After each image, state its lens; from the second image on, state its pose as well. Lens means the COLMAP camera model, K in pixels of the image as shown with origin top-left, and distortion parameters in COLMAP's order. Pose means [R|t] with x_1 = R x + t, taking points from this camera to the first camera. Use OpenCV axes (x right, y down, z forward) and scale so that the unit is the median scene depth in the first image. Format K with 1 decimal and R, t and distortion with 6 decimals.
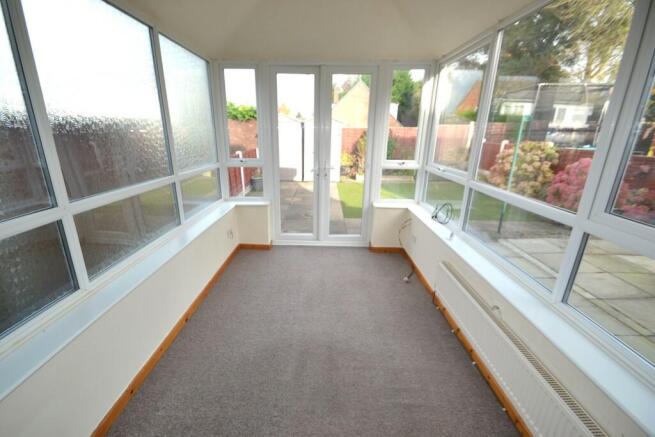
lens RADIAL K [[293.1, 0, 312.7], [0, 293.1, 227.1], [0, 0, 1]] dist [0.020135, -0.022741]
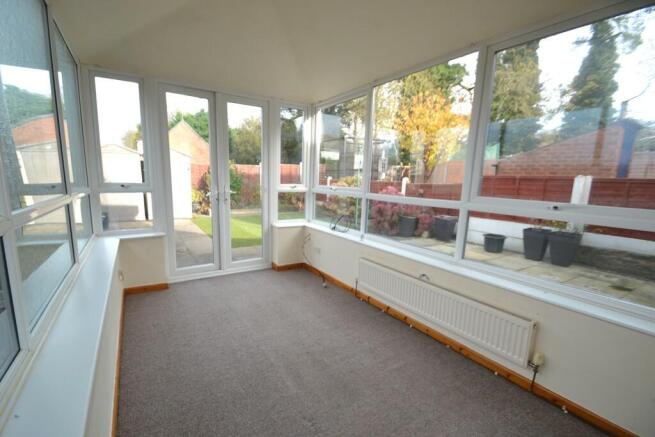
lens RADIAL K [[293.1, 0, 312.7], [0, 293.1, 227.1], [0, 0, 1]] dist [0.020135, -0.022741]
pose [[0.830864, -0.081289, 0.550506, -0.256569], [0.156553, 0.983463, -0.091061, 0.046398], [-0.534000, 0.161843, 0.829850, 0.050499]]
